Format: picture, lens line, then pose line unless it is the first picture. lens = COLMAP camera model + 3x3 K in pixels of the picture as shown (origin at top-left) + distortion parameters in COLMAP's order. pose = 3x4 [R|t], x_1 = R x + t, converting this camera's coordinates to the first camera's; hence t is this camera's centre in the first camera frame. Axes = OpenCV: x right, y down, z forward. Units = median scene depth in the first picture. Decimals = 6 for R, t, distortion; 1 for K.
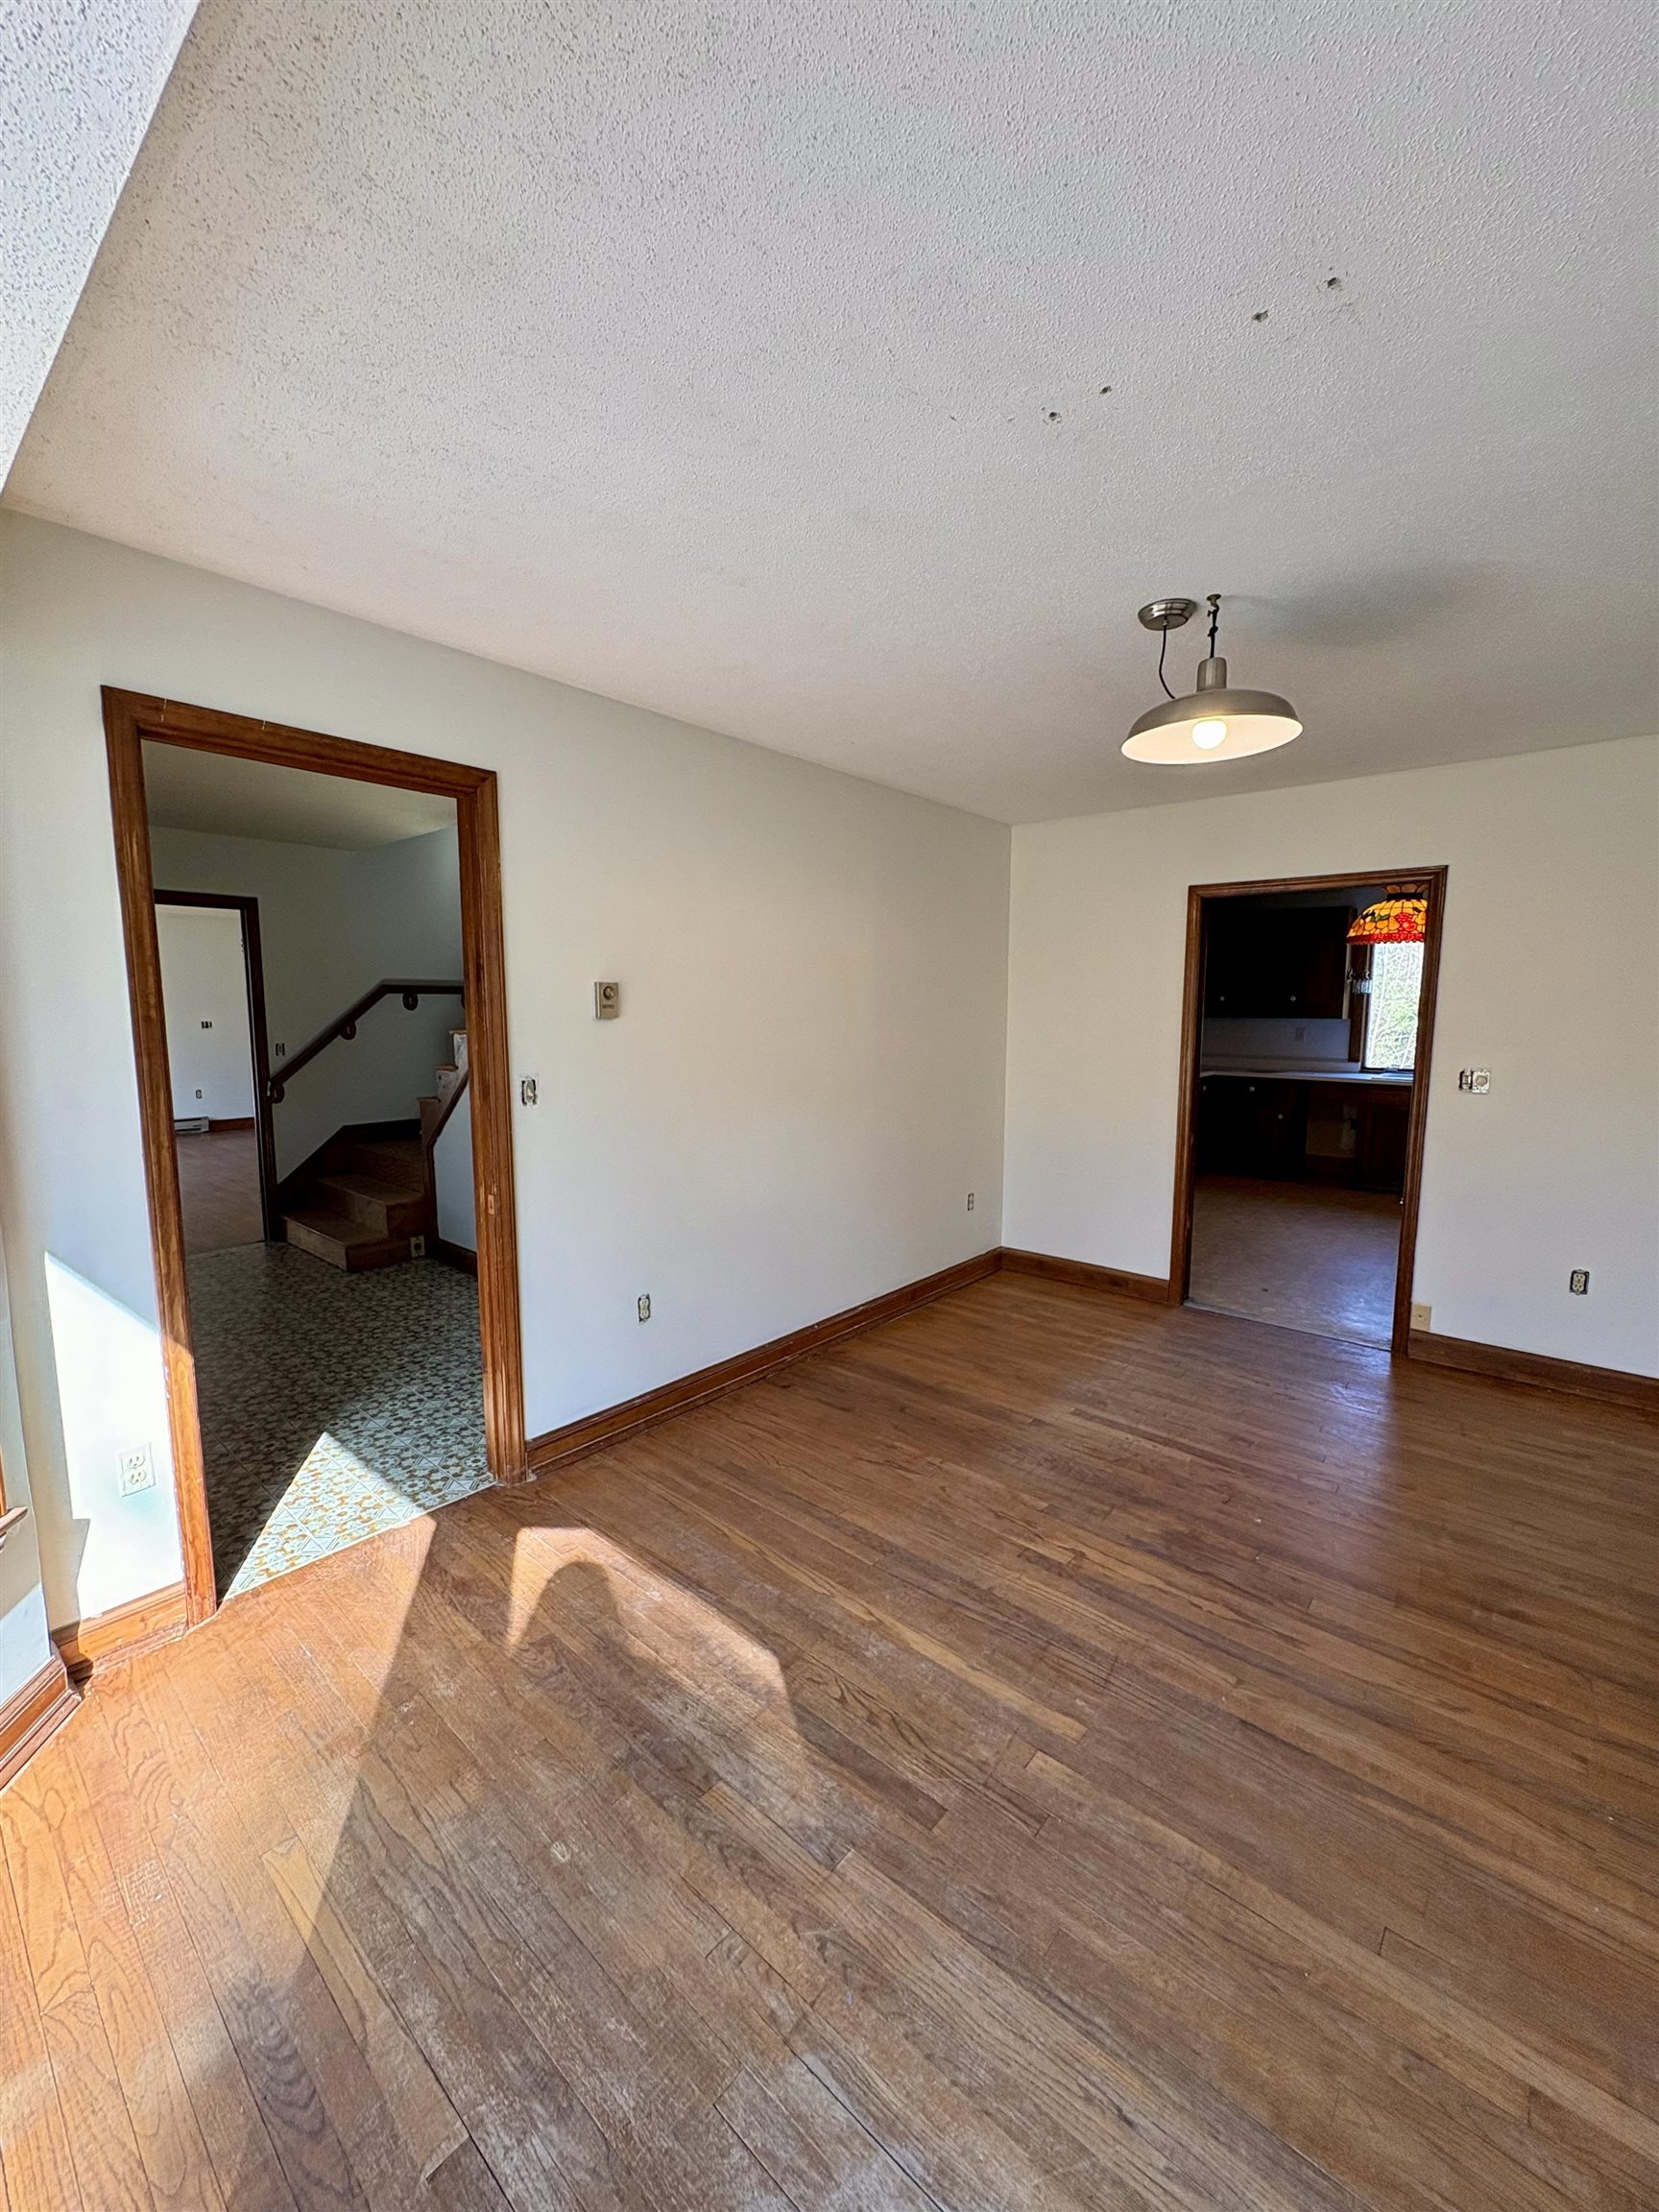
lens RADIAL K [[879.2, 0, 824.9], [0, 879.2, 1102.5], [0, 0, 1]] dist [-0.000122, 0.000217]
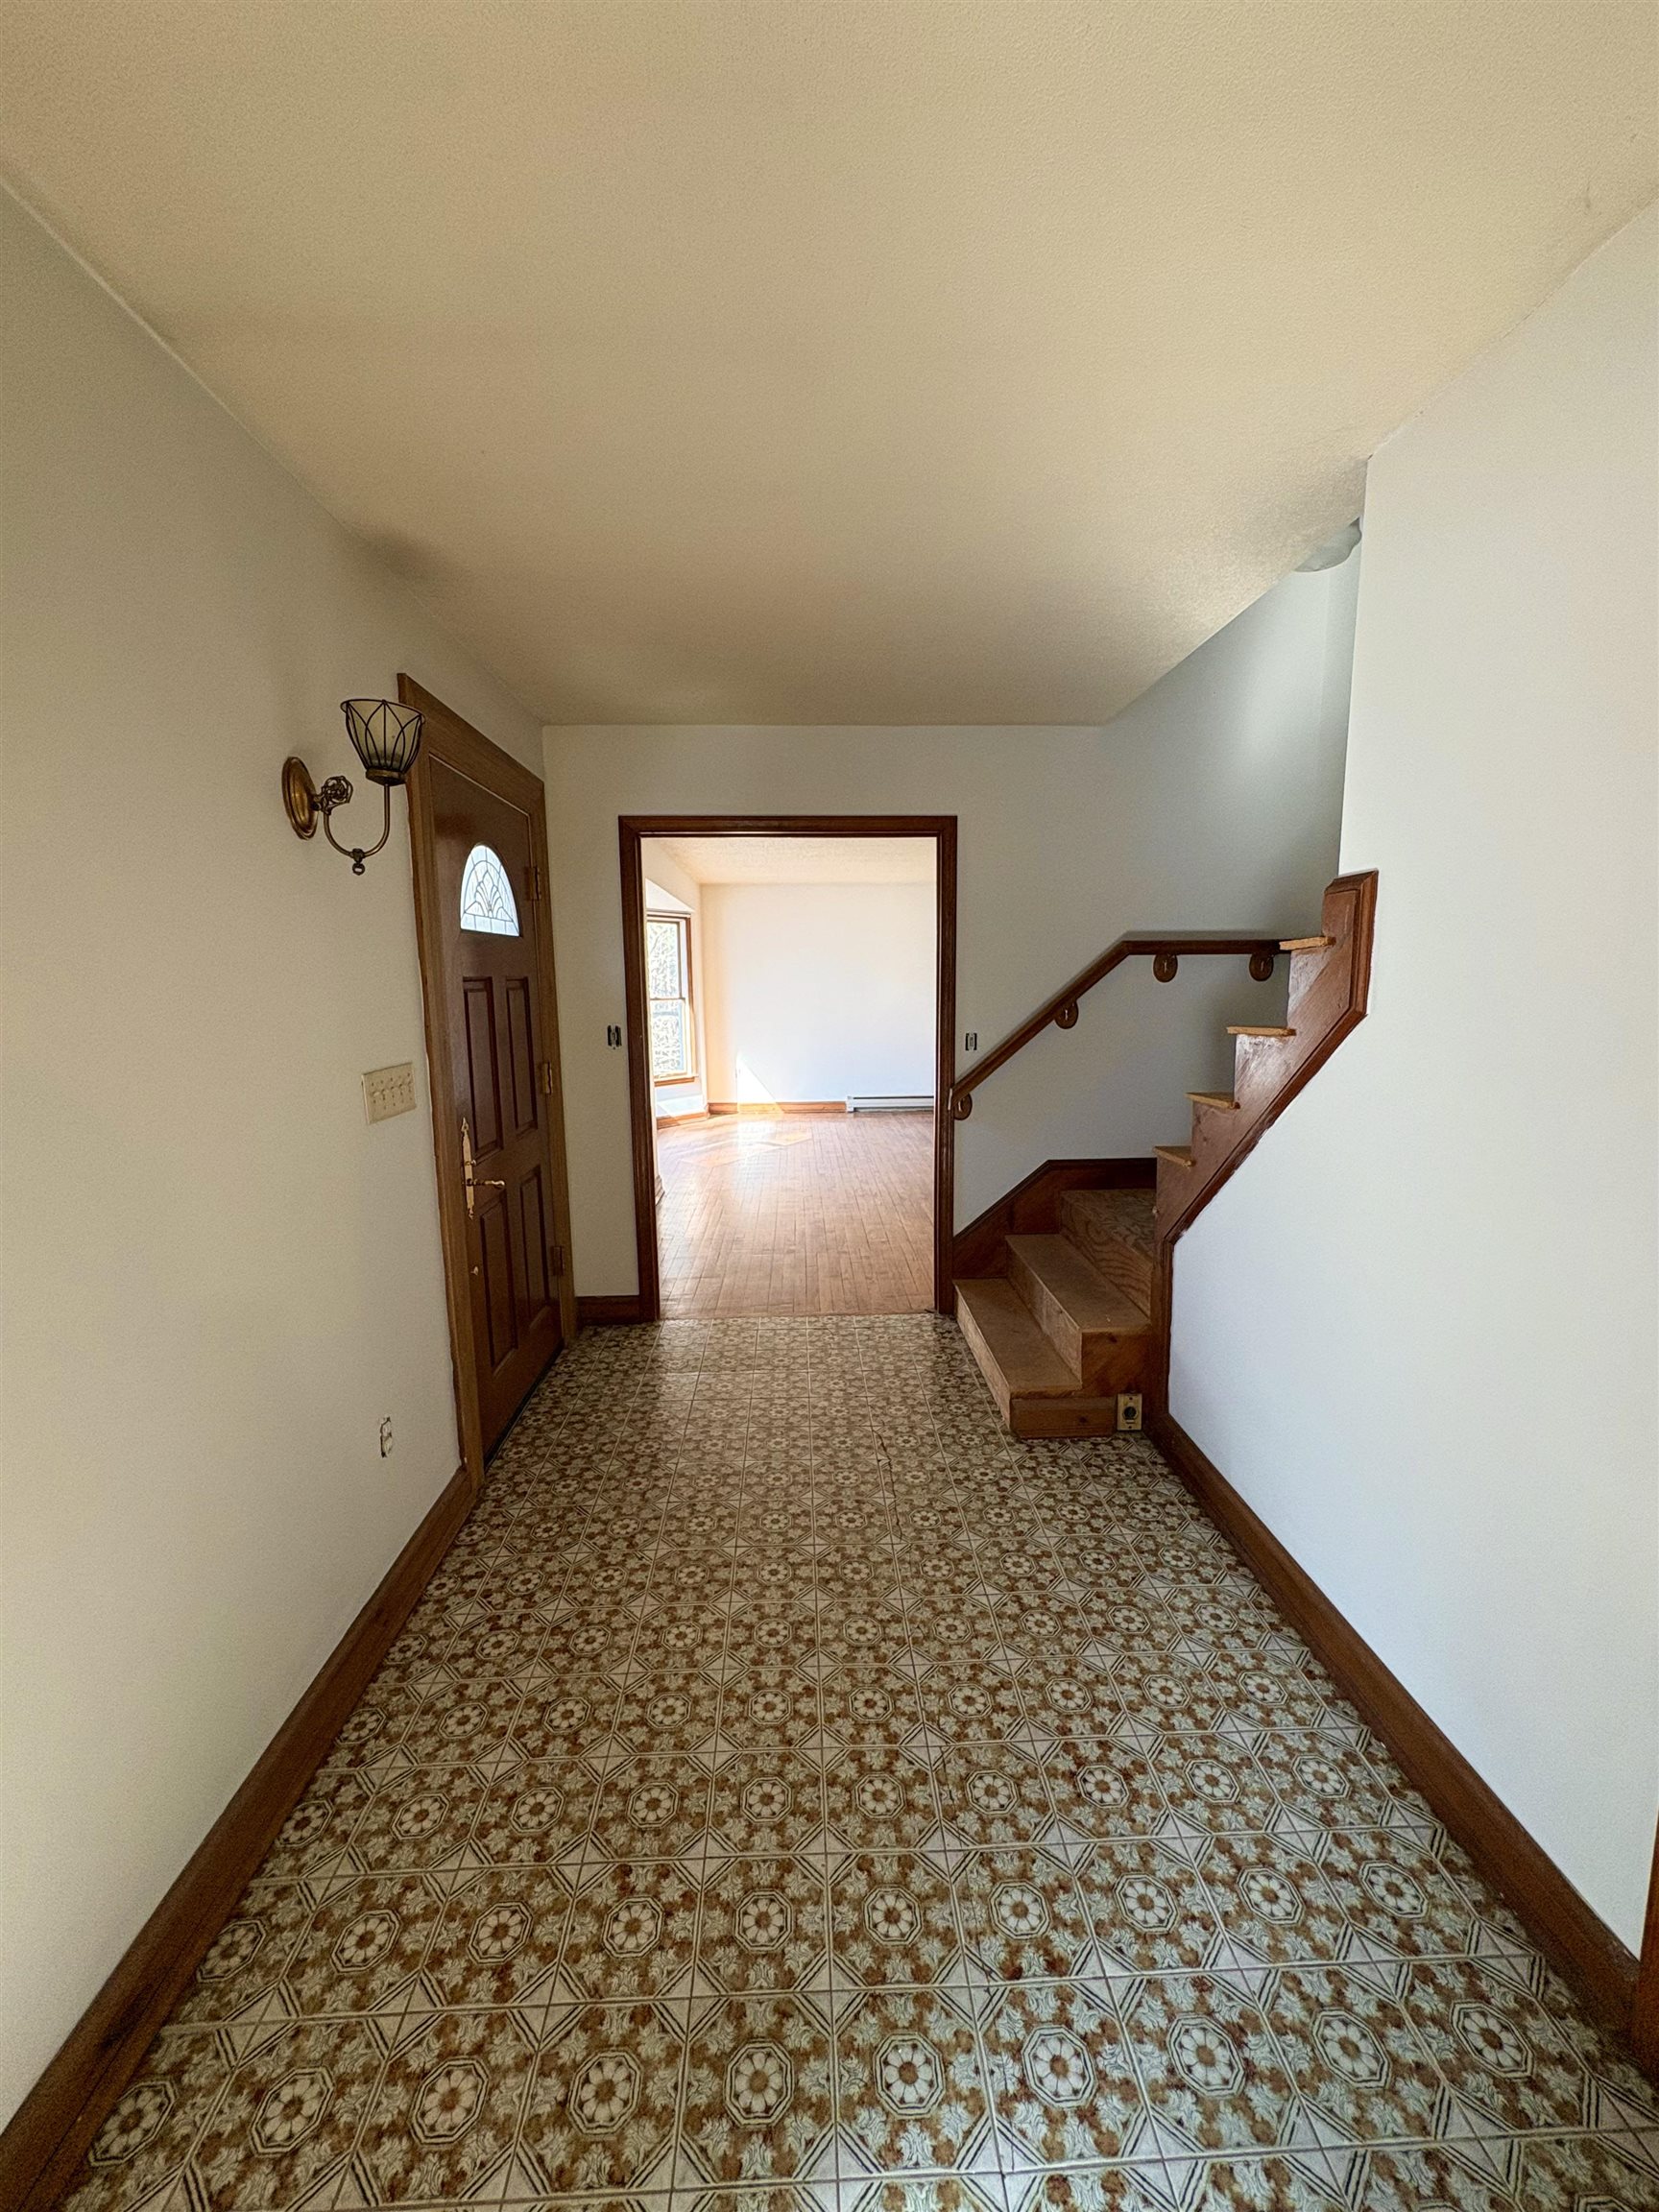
lens RADIAL K [[879.2, 0, 831.8], [0, 879.2, 1105.9], [0, 0, 1]] dist [-0.000122, 0.000217]
pose [[0.685749, 0.096564, -0.721404, -0.215155], [-0.068385, 0.995324, 0.068224, -0.053921], [0.724618, 0.002549, 0.689146, 0.490497]]
